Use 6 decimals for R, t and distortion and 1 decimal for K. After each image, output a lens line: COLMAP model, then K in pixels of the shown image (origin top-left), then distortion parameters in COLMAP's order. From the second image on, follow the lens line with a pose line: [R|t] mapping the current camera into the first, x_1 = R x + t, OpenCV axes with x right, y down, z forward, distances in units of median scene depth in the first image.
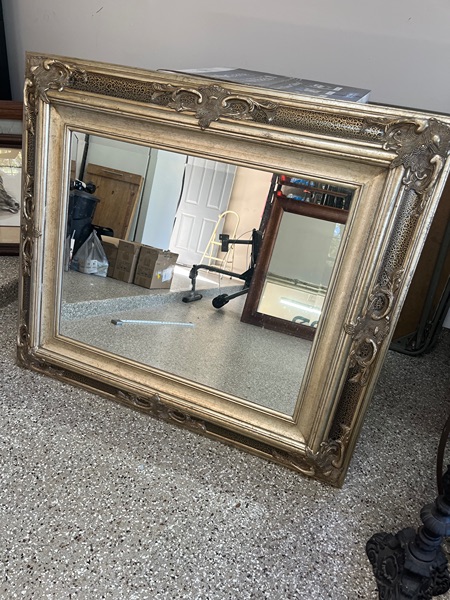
lens RADIAL K [[456.3, 0, 224.9], [0, 456.3, 305.0], [0, 0, 1]] dist [0.026391, -0.044620]
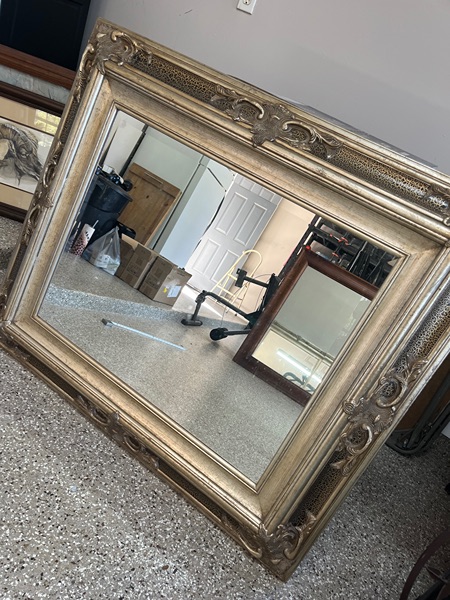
lens RADIAL K [[456.3, 0, 223.9], [0, 456.3, 305.3], [0, 0, 1]] dist [0.026391, -0.044620]
pose [[0.954833, 0.296517, -0.019292, 0.004294], [-0.297128, 0.952094, -0.072330, 0.000021], [-0.003079, 0.074795, 0.997194, 0.100740]]
